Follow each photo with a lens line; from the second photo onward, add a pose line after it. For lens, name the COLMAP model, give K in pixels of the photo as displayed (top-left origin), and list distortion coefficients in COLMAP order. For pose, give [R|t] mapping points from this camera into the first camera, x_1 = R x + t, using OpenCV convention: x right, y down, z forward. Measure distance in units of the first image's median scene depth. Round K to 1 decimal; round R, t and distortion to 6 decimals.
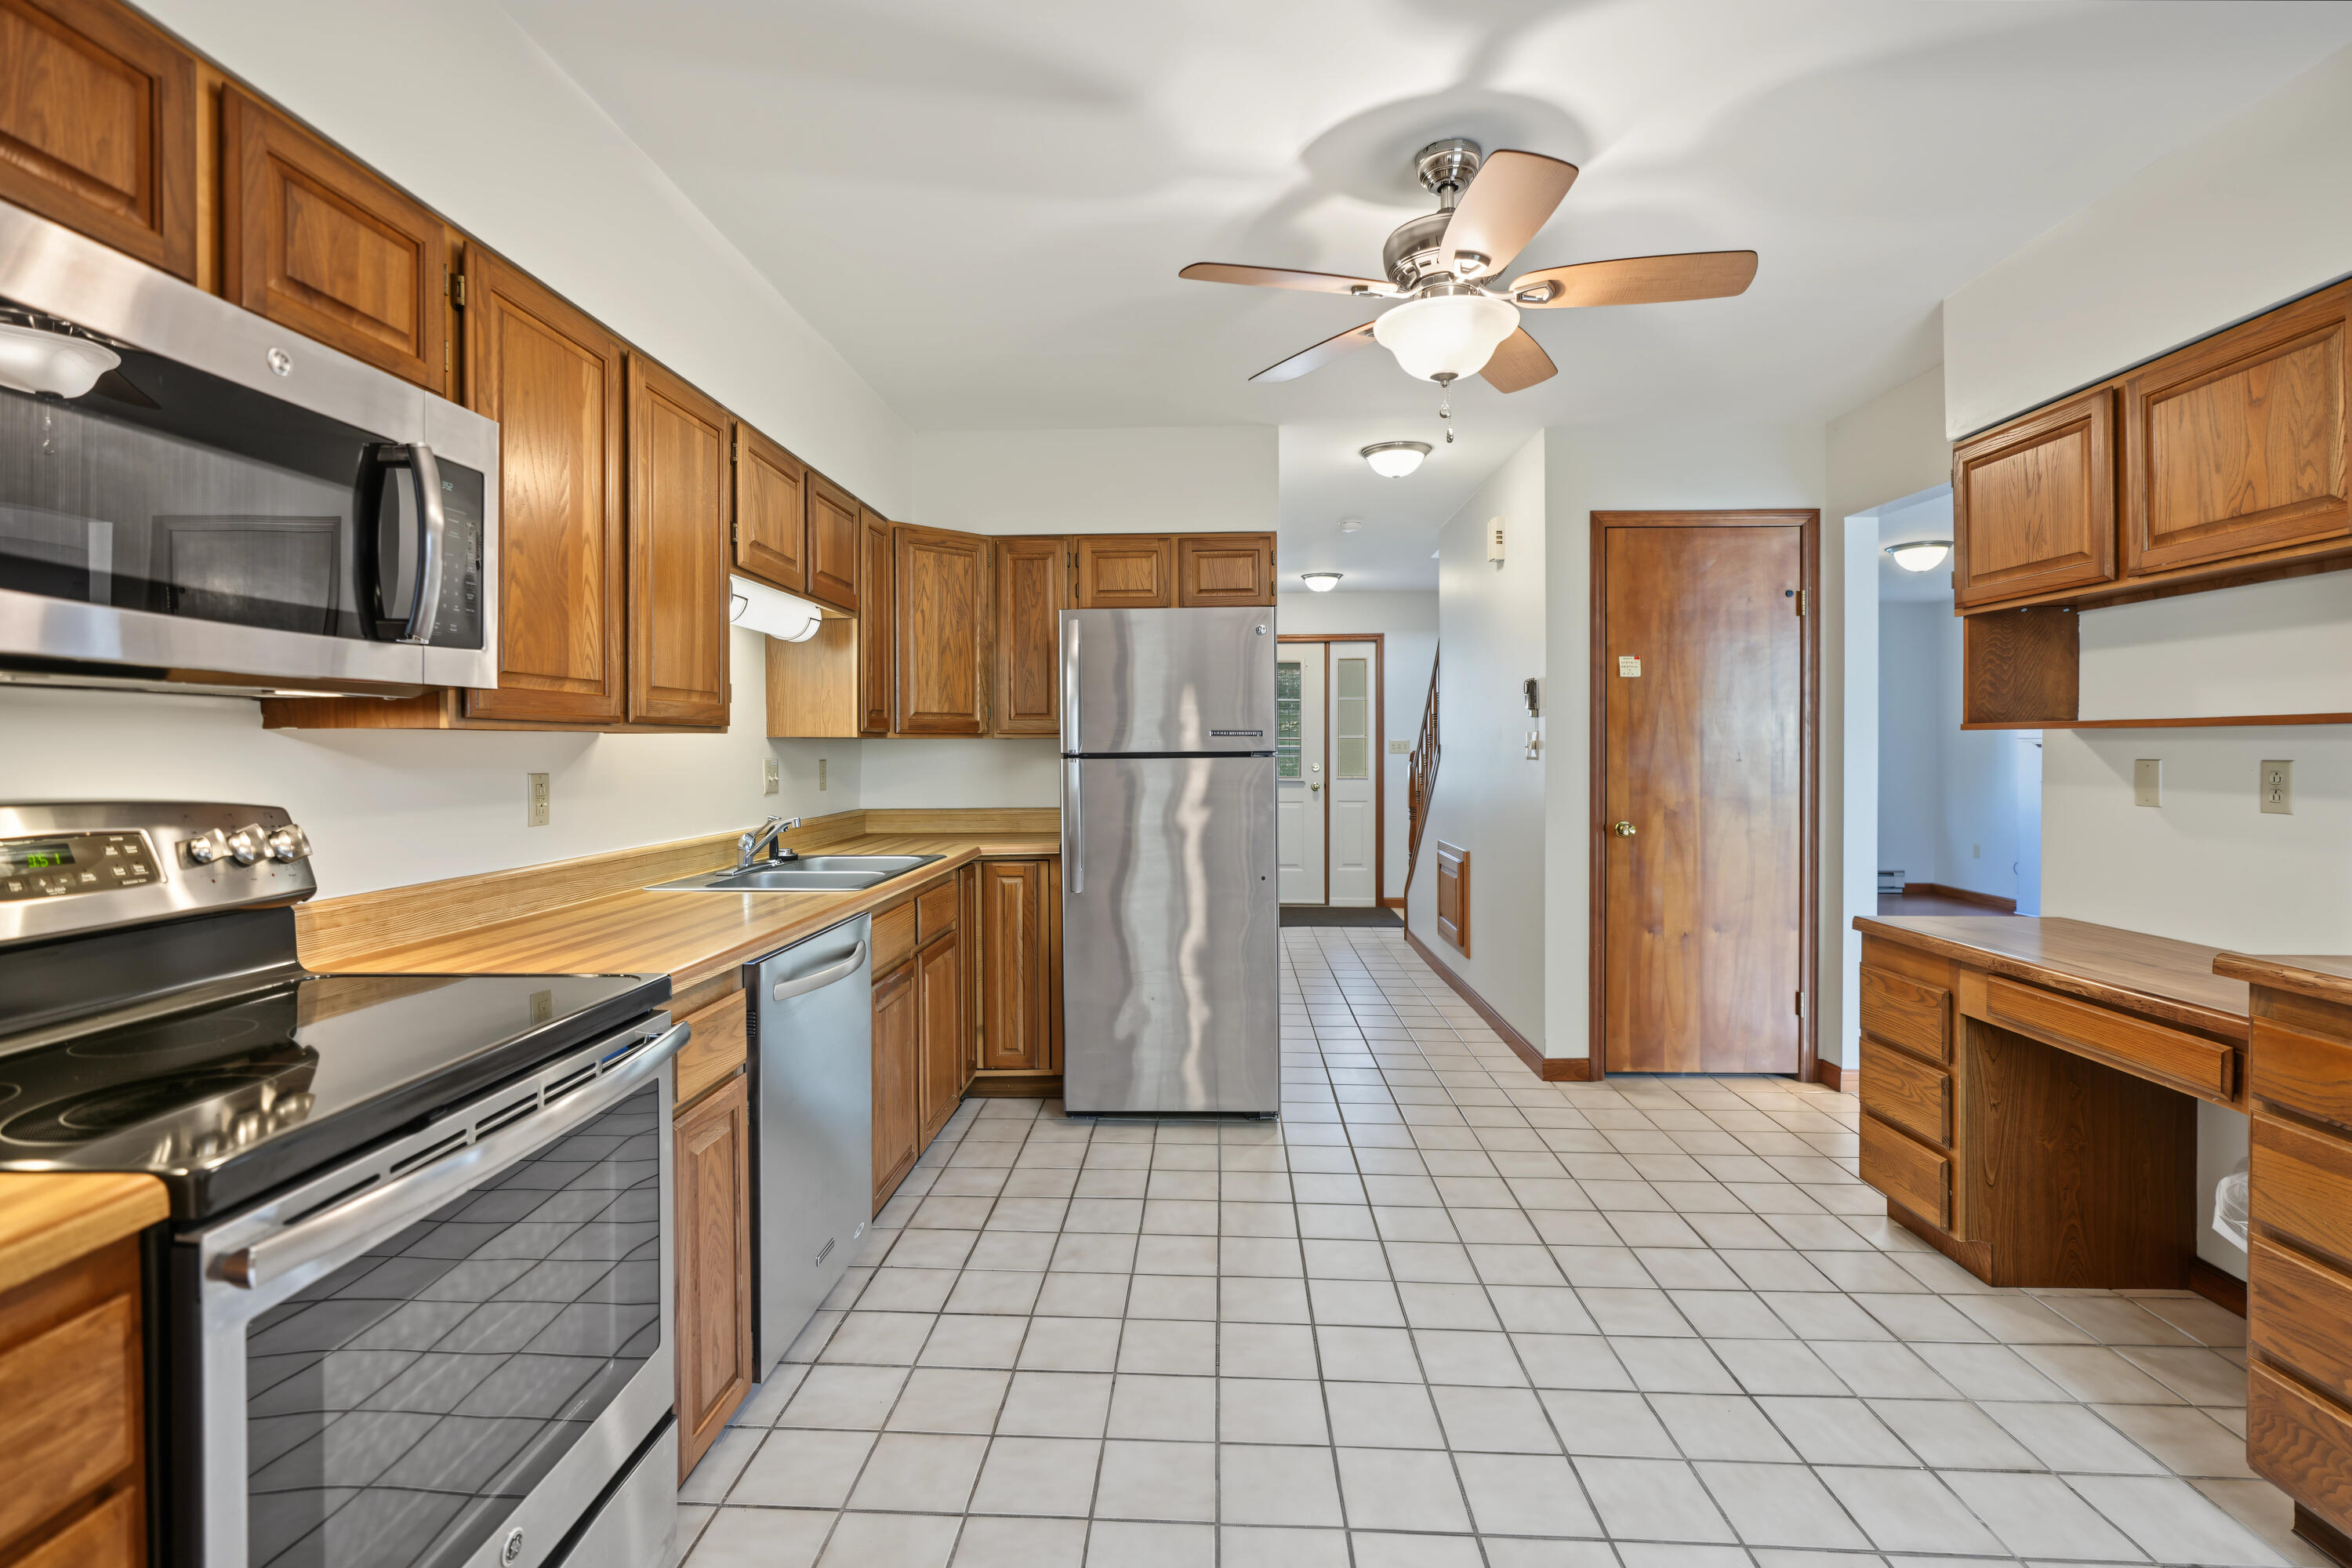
lens RADIAL K [[1068.3, 0, 1149.5], [0, 1068.3, 752.5], [0, 0, 1]] dist [-0.007612, 0.000265]
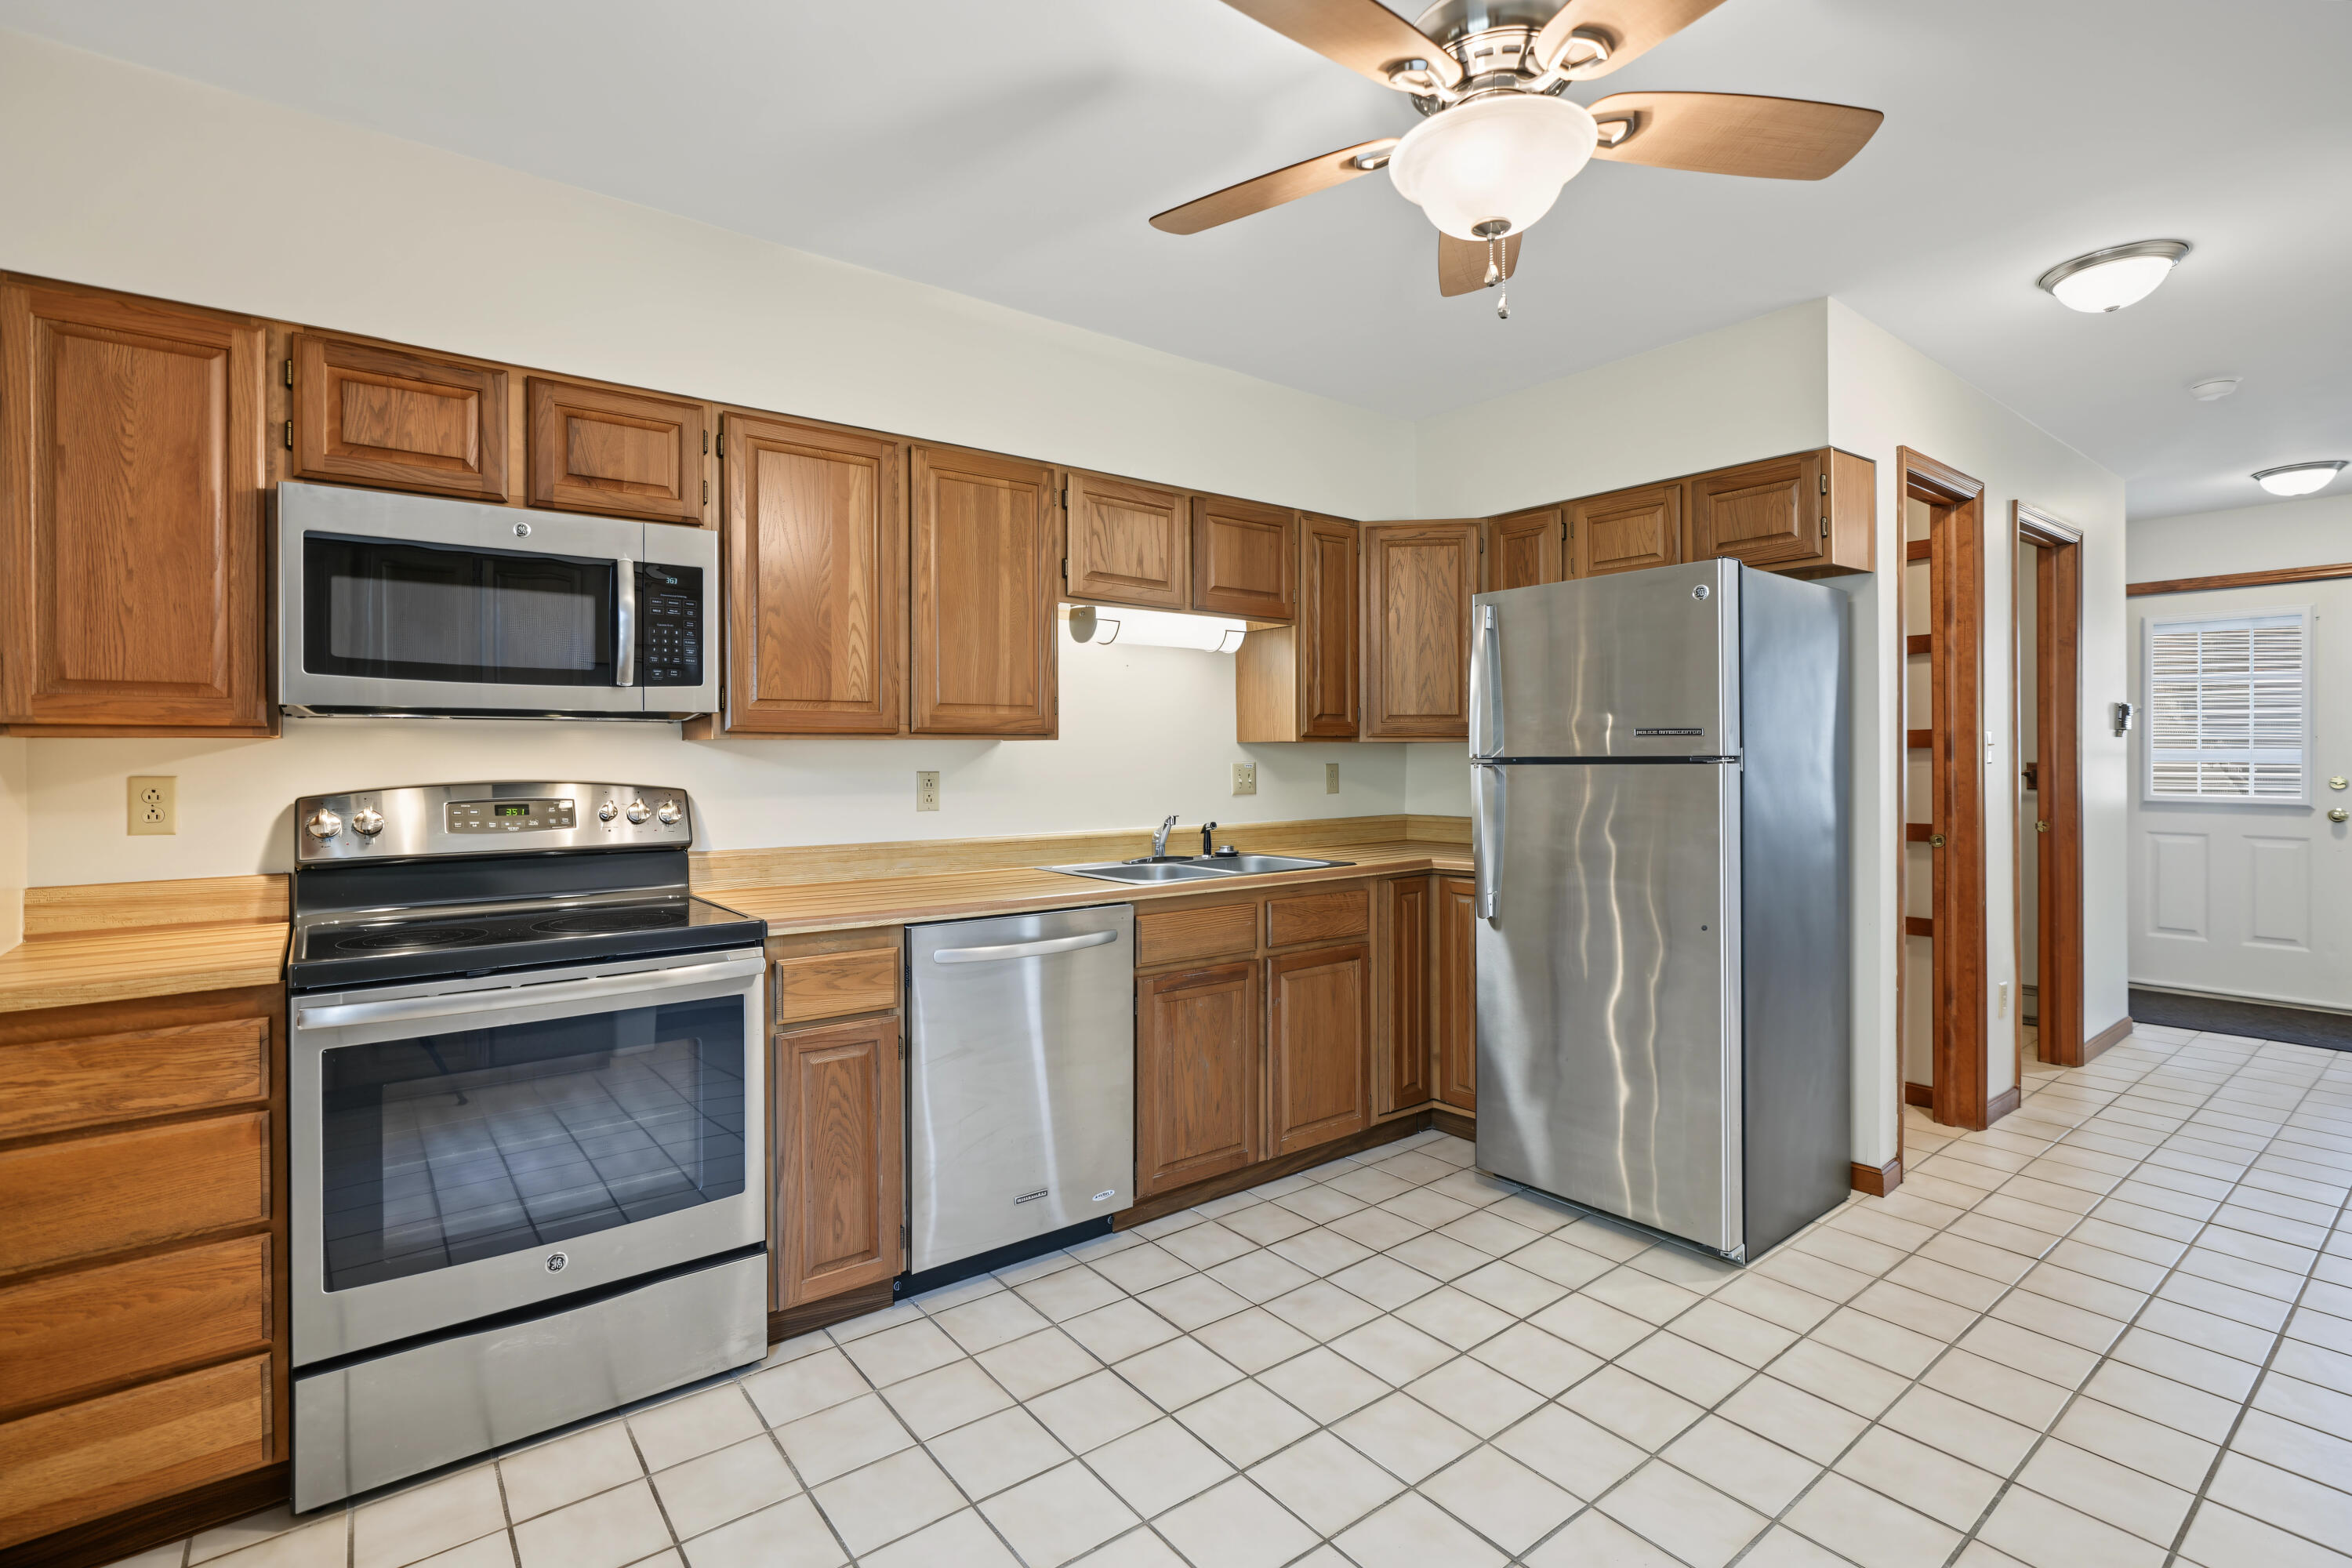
lens RADIAL K [[1068.3, 0, 1149.5], [0, 1068.3, 752.5], [0, 0, 1]] dist [-0.007612, 0.000265]
pose [[0.650336, -0.002328, -0.759643, 0.450278], [-0.002143, 0.999986, -0.004899, 0.001255], [0.759644, 0.004814, 0.650322, 0.249759]]
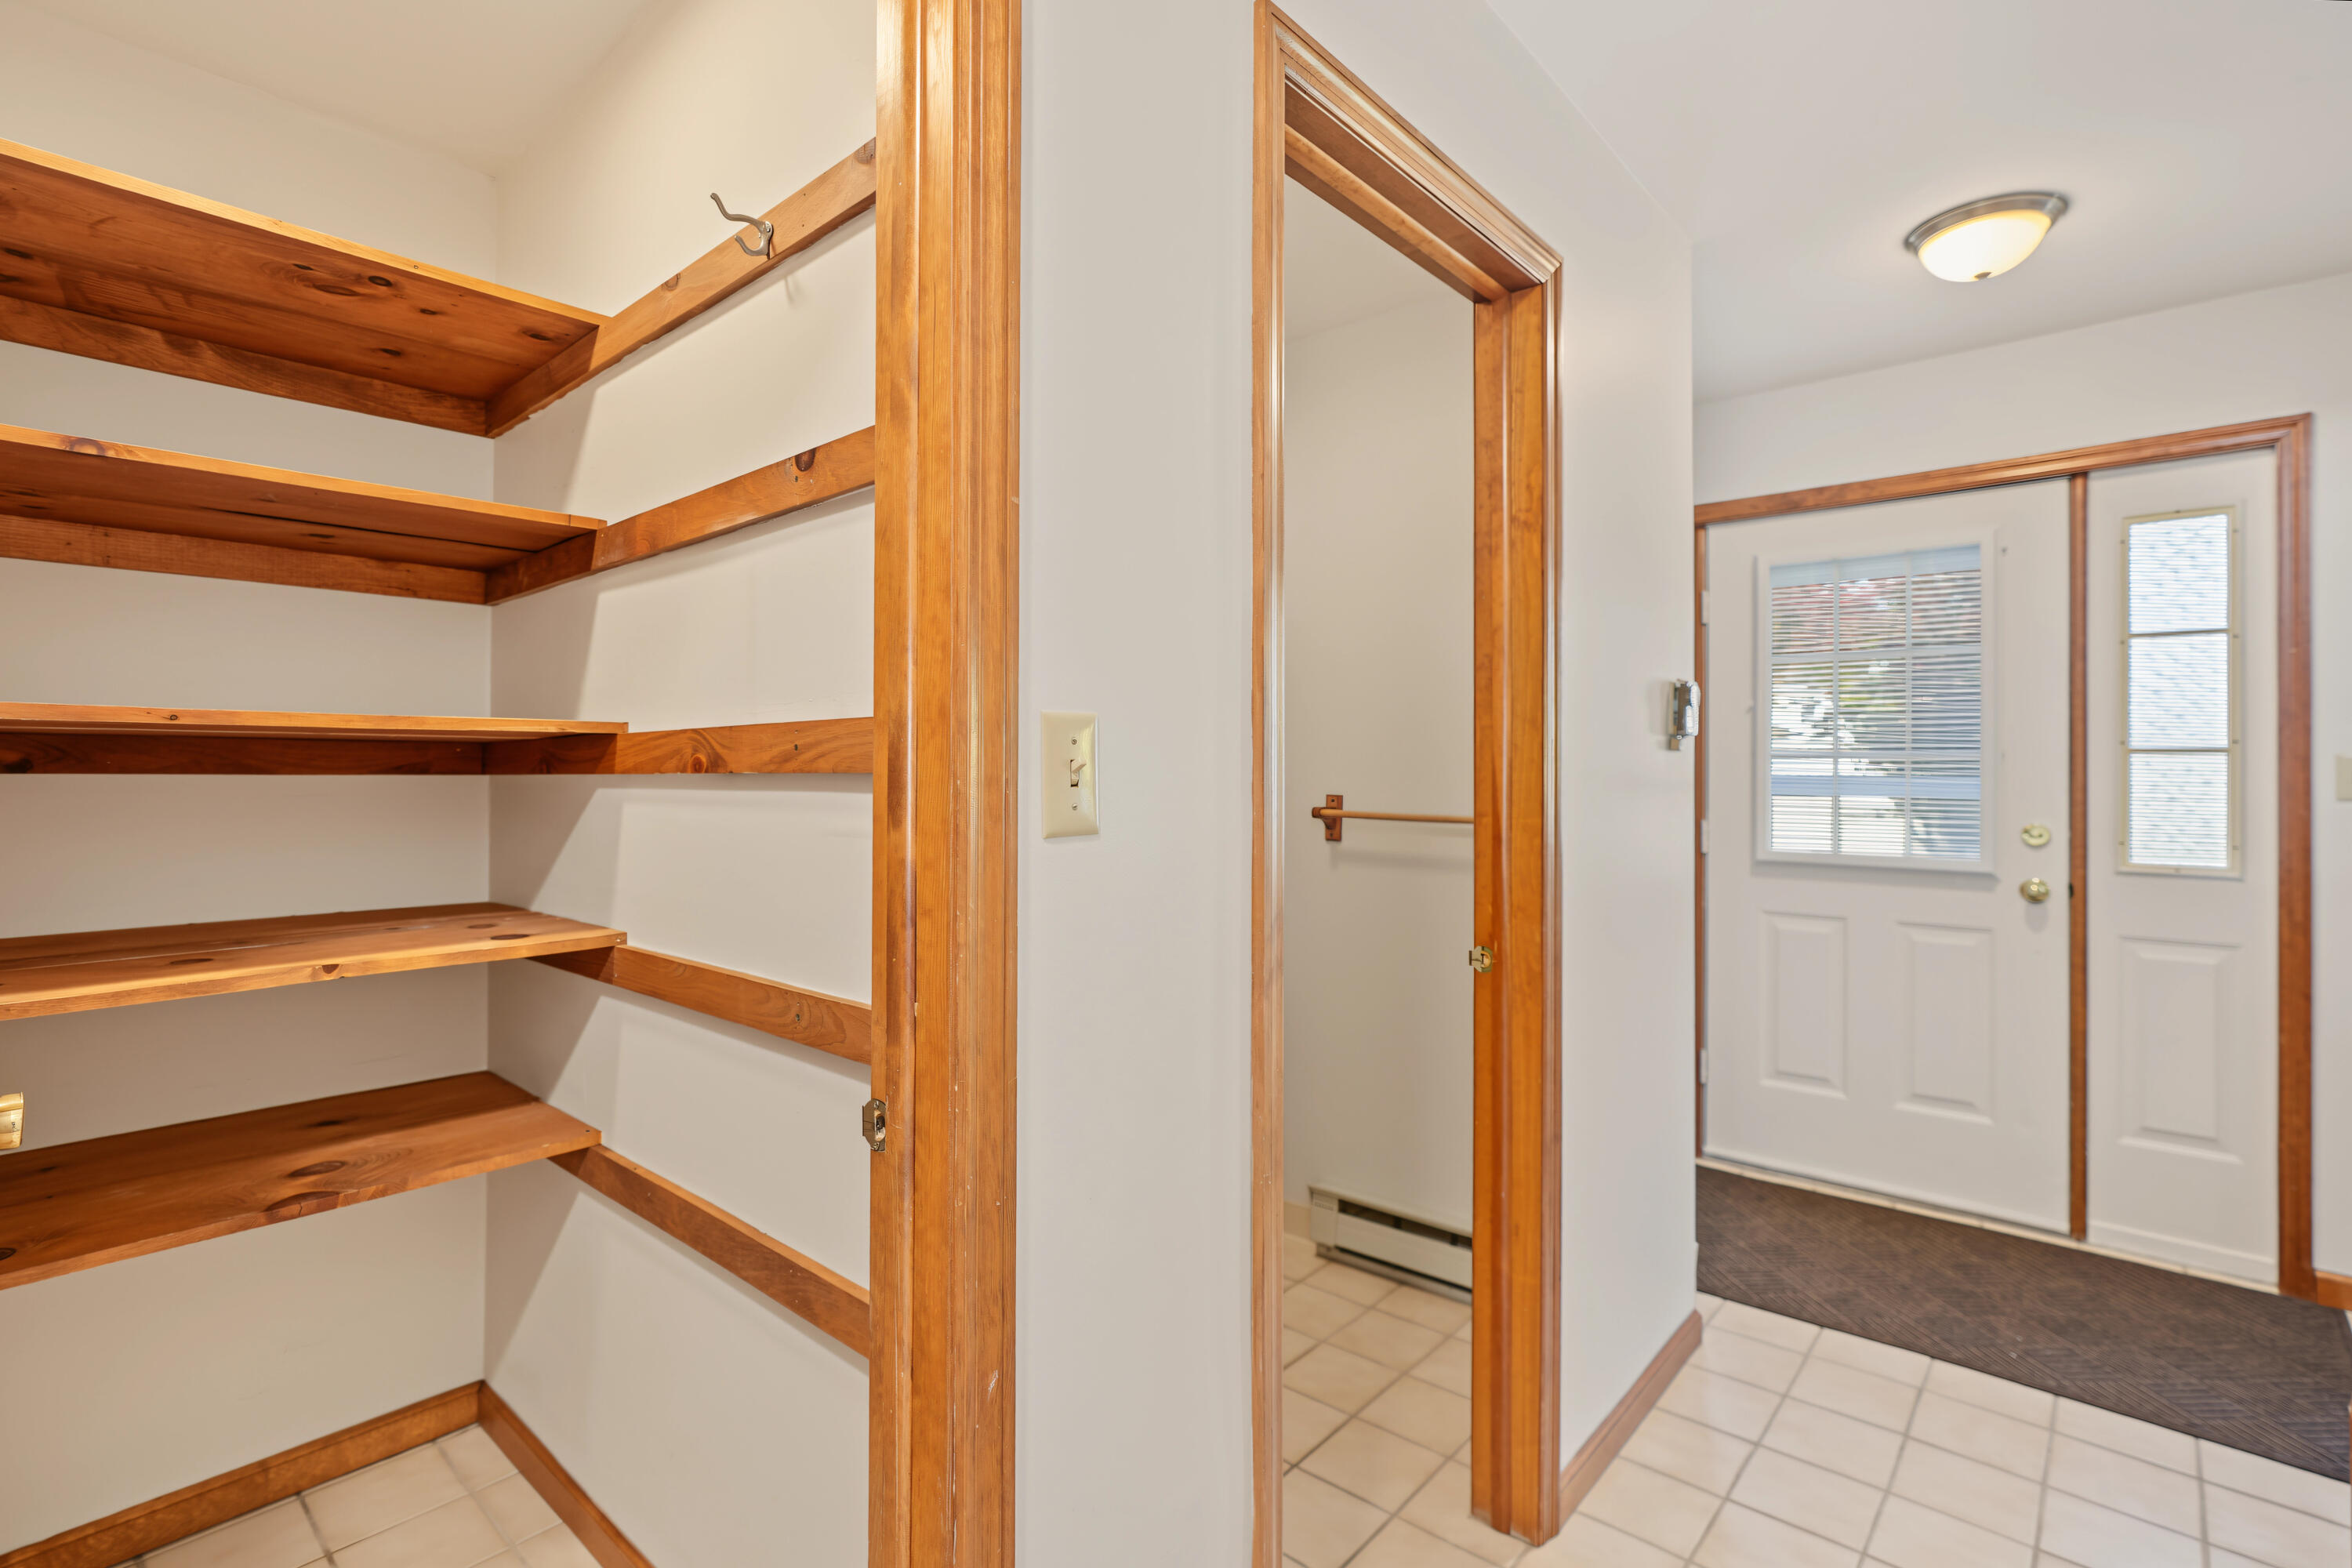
lens RADIAL K [[1092.3, 0, 1188.1], [0, 1092.3, 764.0], [0, 0, 1]] dist [0.000581, 0.006039]
pose [[0.796465, -0.003868, -0.604672, 0.394121], [-0.004524, 0.999913, -0.012355, -0.010046], [0.604668, 0.012576, 0.796379, 1.420966]]
